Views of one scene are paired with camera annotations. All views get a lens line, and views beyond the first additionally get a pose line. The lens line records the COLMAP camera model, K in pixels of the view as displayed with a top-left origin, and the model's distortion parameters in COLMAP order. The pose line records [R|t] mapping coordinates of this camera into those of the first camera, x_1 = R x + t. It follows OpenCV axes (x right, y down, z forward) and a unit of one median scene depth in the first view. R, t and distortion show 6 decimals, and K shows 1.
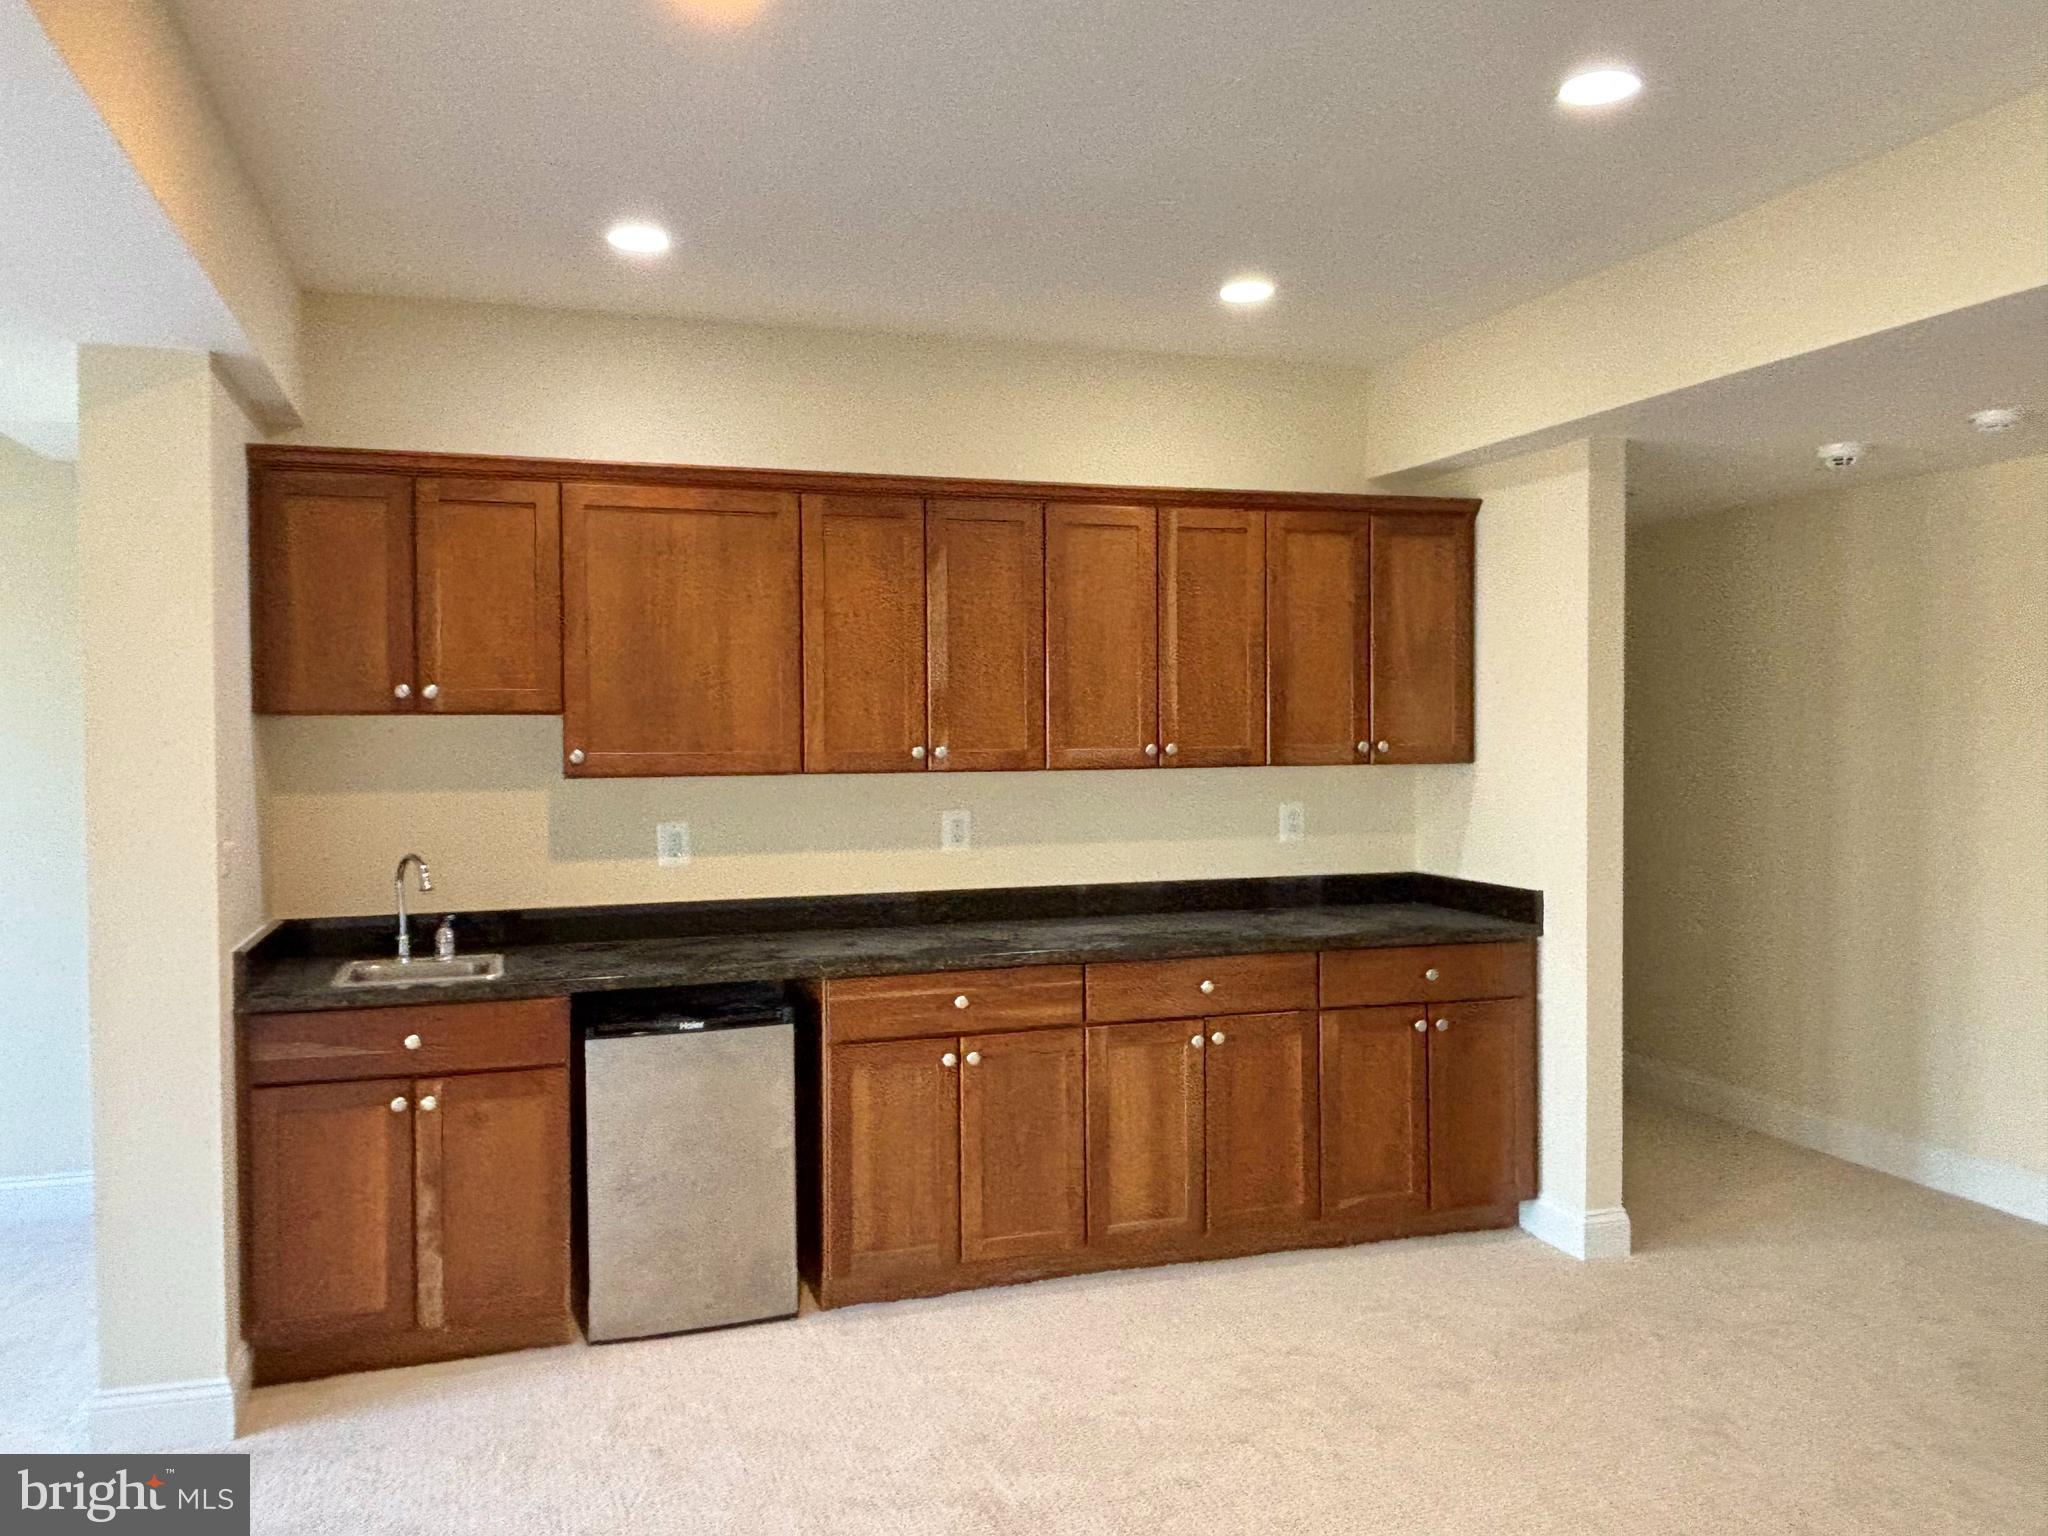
lens RADIAL K [[1221.8, 0, 1024.0], [0, 1221.8, 768.0], [0, 0, 1]] dist [0.043092, 0.000234]
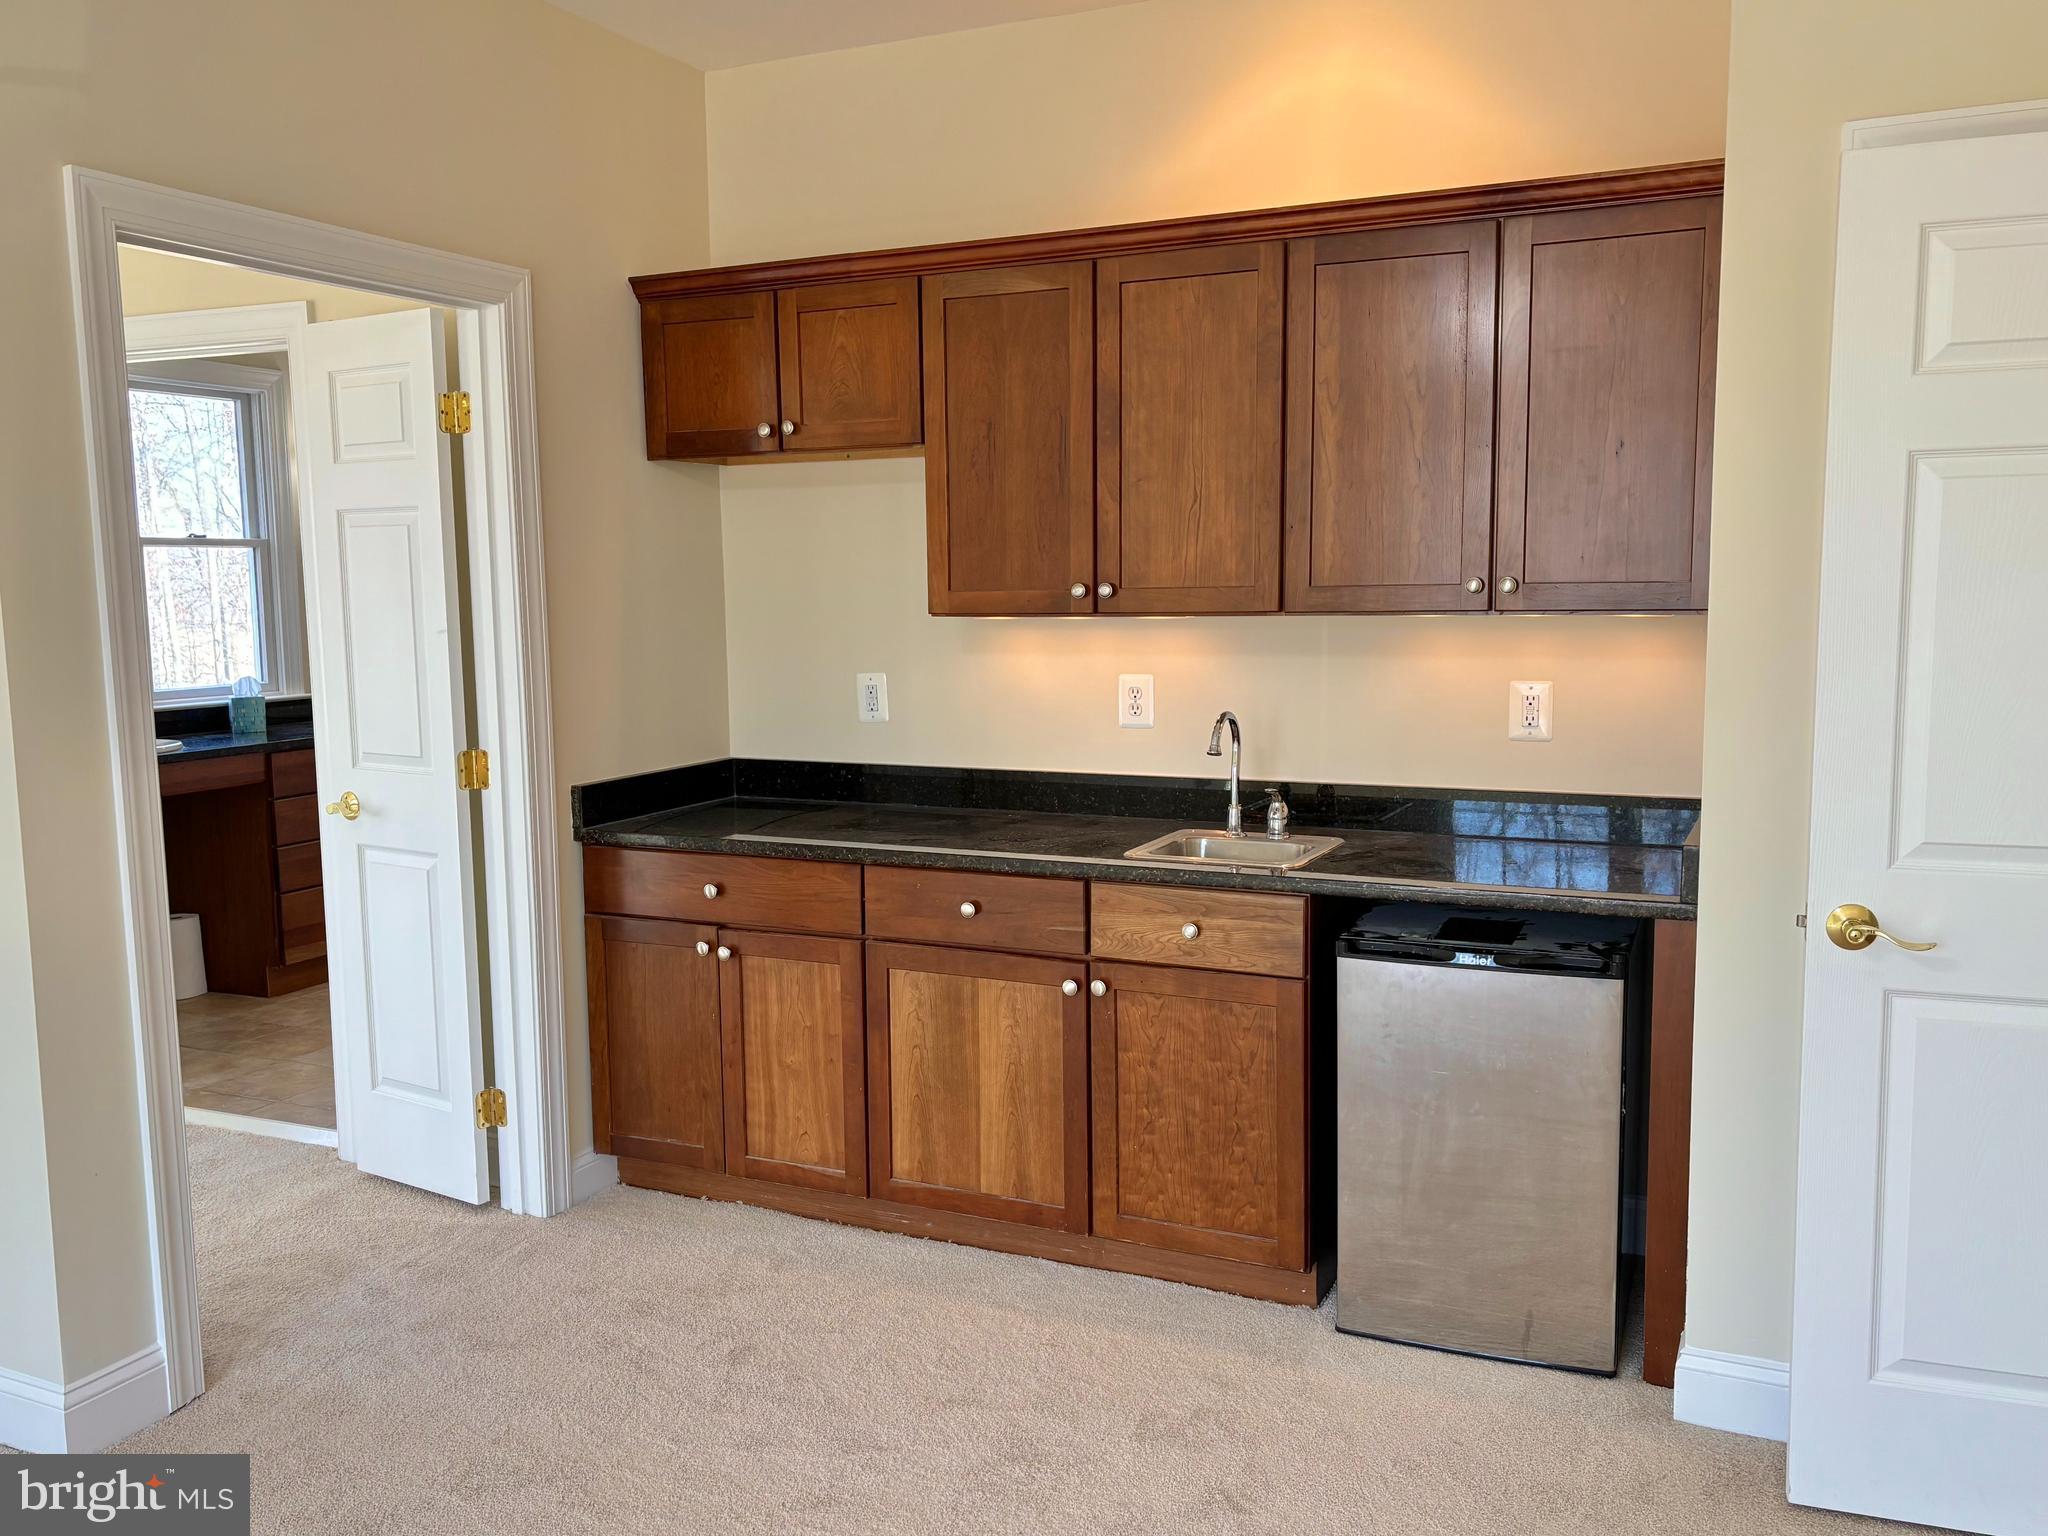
lens RADIAL K [[1724.3, 0, 1024.0], [0, 1724.3, 768.0], [0, 0, 1]] dist [-0.007229, -0.001774]
pose [[0.764720, 0.076478, -0.639808, 0.185816], [-0.016409, 0.994921, 0.099312, -0.003882], [0.644154, -0.065447, 0.762091, 0.042435]]
